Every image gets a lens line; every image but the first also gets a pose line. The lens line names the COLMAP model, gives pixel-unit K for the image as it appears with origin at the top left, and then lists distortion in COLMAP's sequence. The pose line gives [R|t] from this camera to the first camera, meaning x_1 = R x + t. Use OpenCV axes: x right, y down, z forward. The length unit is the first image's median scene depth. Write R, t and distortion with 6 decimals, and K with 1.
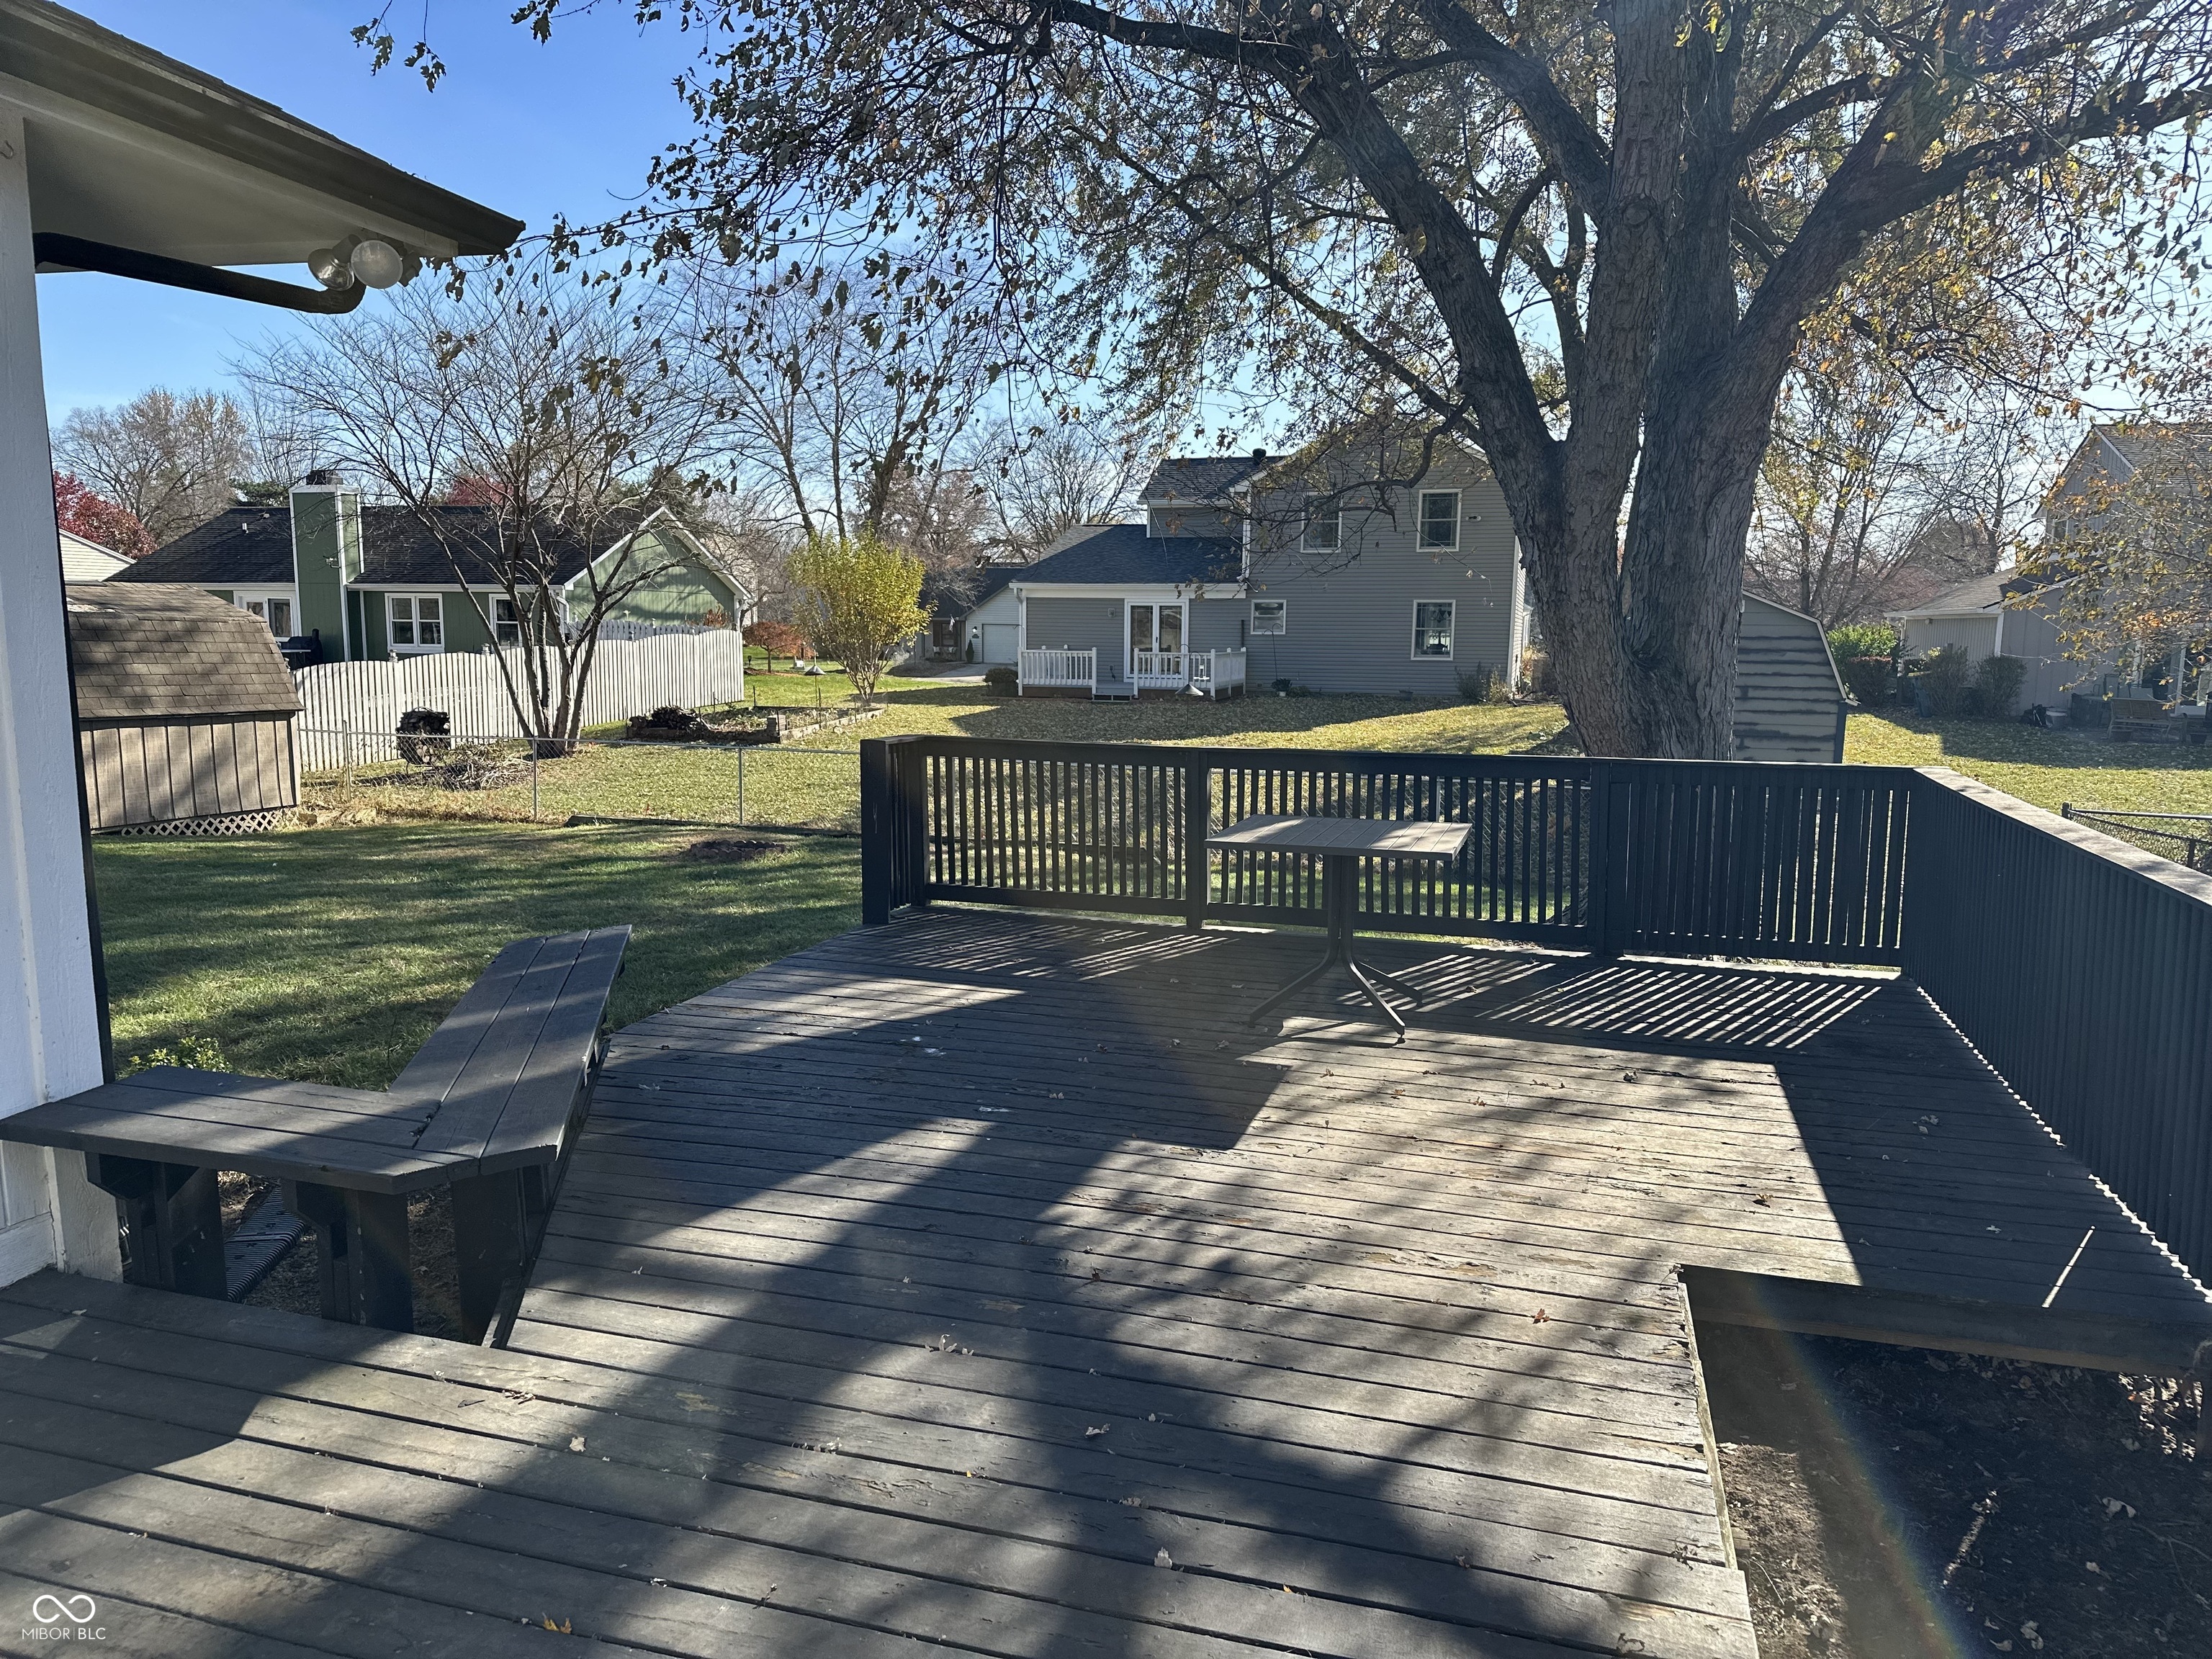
lens RADIAL K [[1561.8, 0, 1112.1], [0, 1561.8, 827.2], [0, 0, 1]] dist [-0.001364, 0.004374]
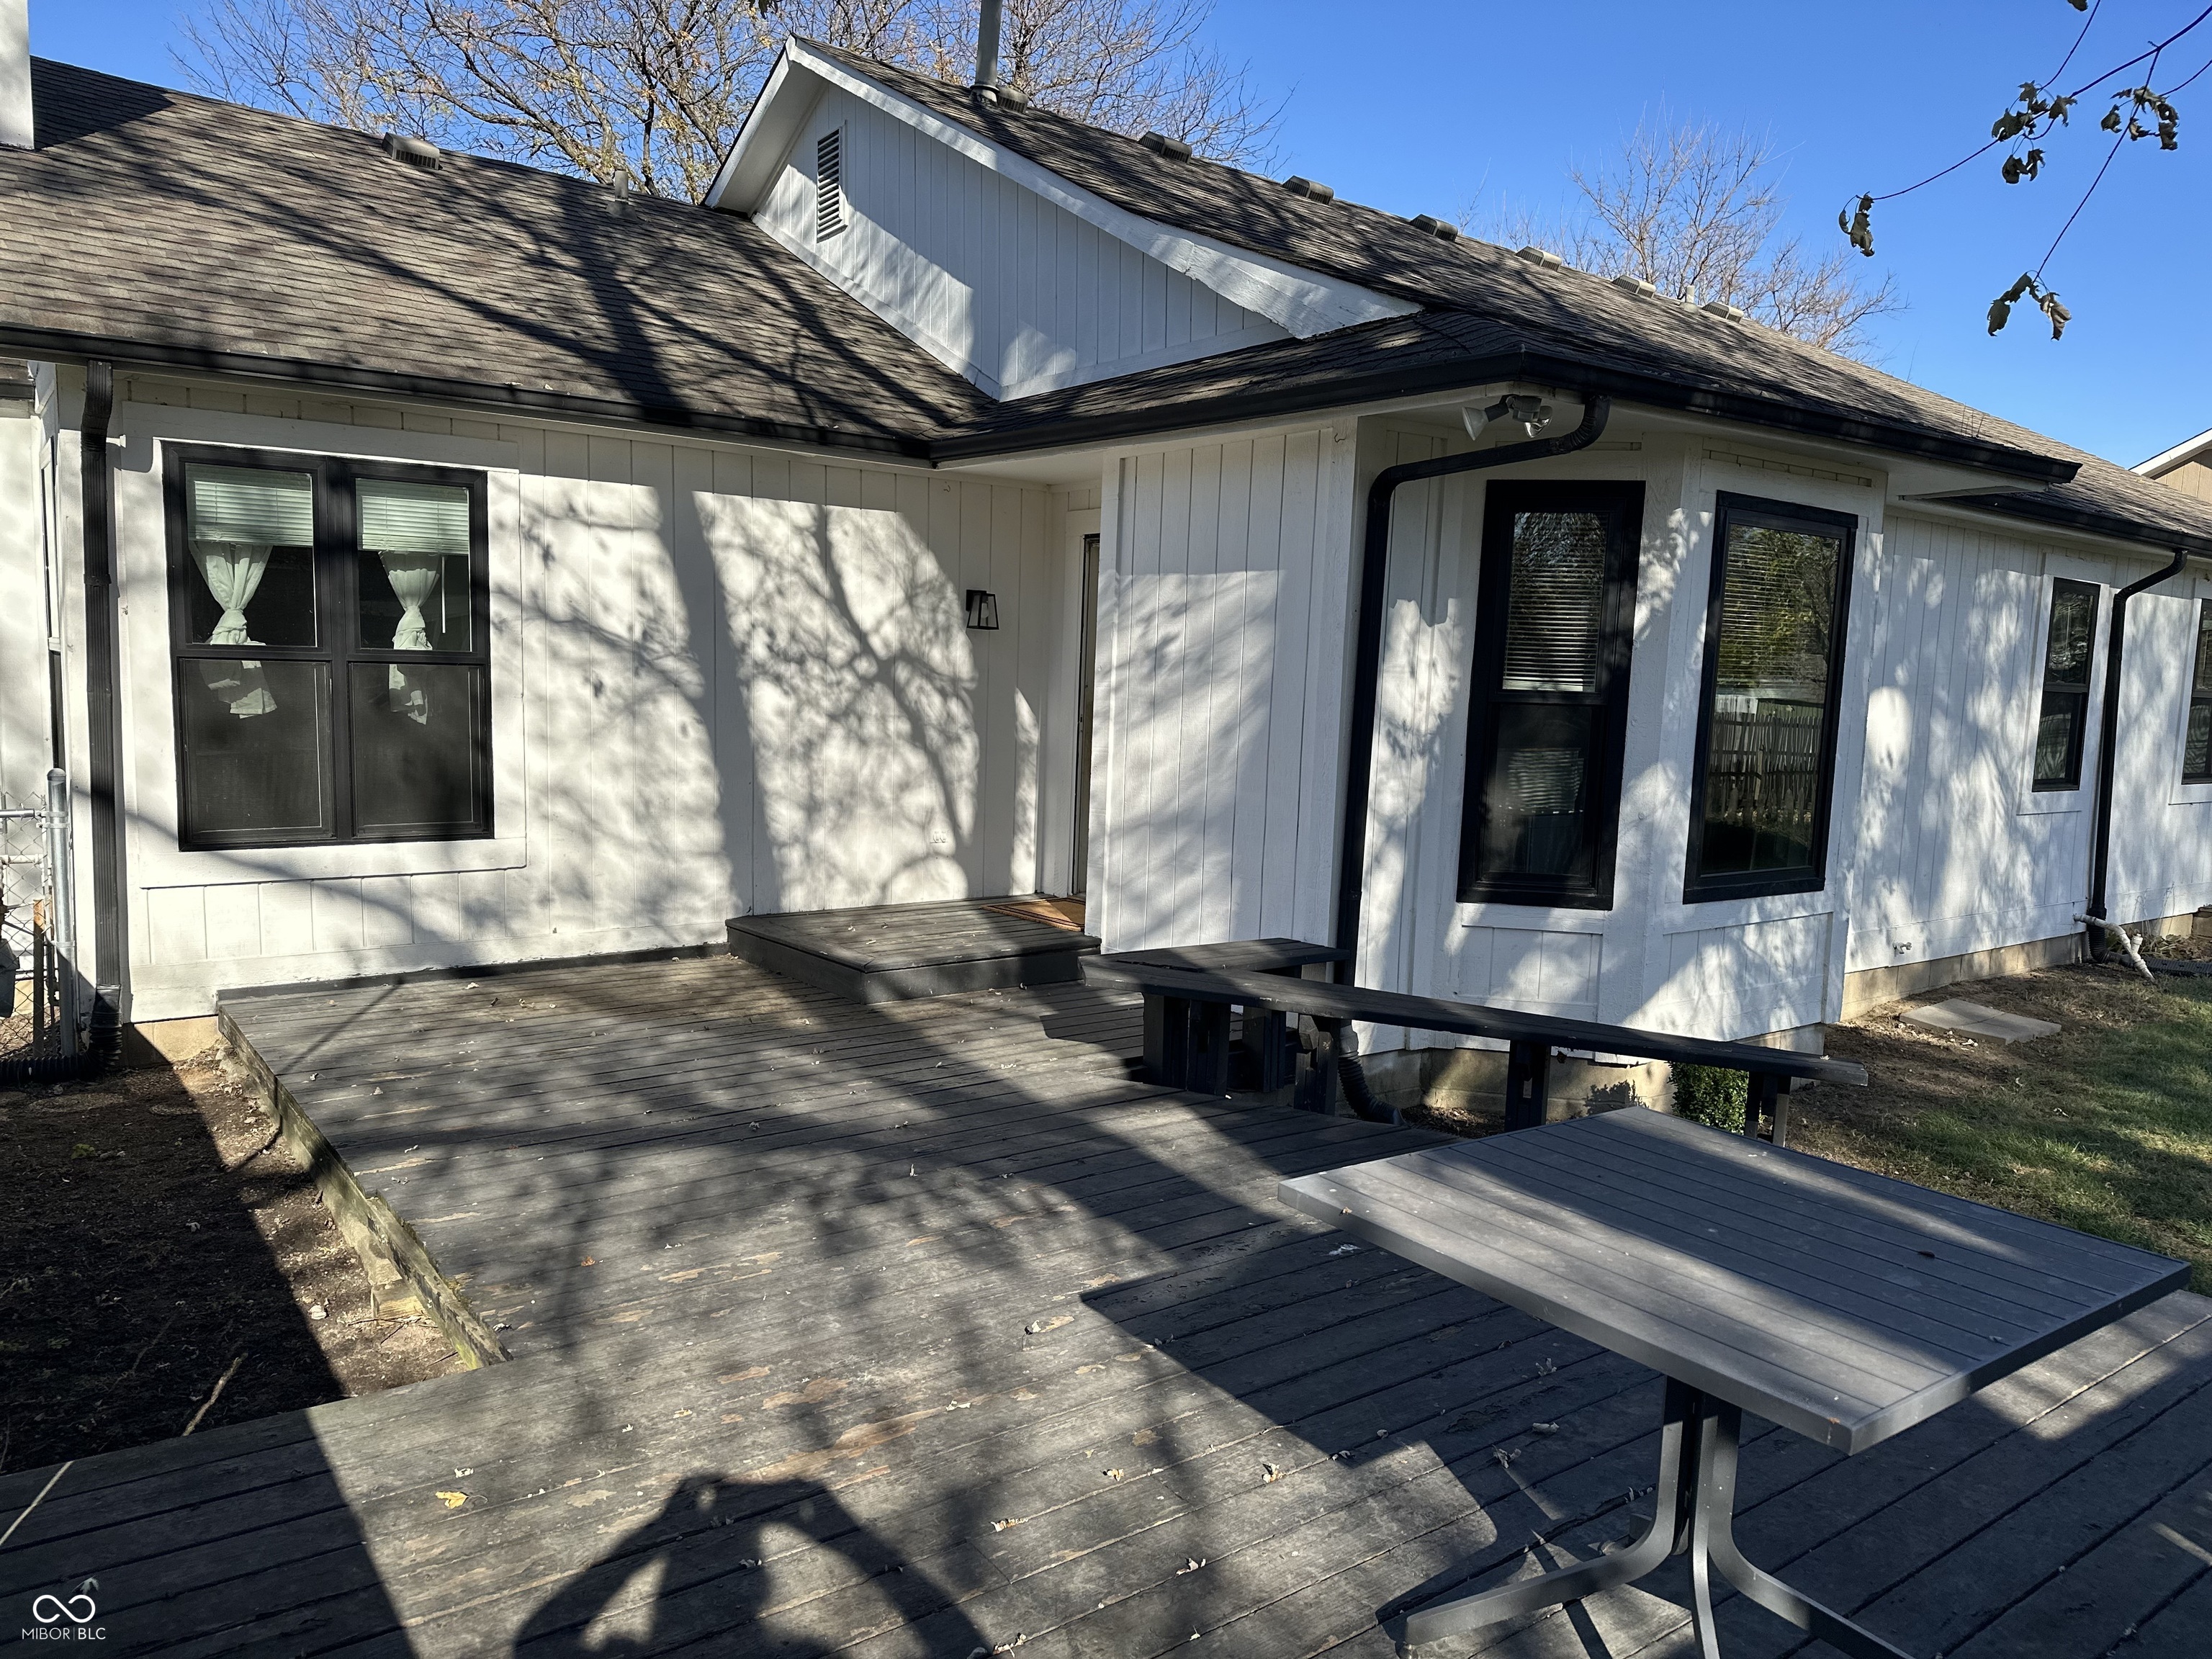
lens RADIAL K [[1561.8, 0, 1099.9], [0, 1561.8, 817.0], [0, 0, 1]] dist [-0.001364, 0.004374]
pose [[-0.602147, 0.054054, -0.796553, 0.649072], [-0.143184, 0.974218, 0.174349, -0.170295], [0.785441, 0.219037, -0.578883, 1.270397]]
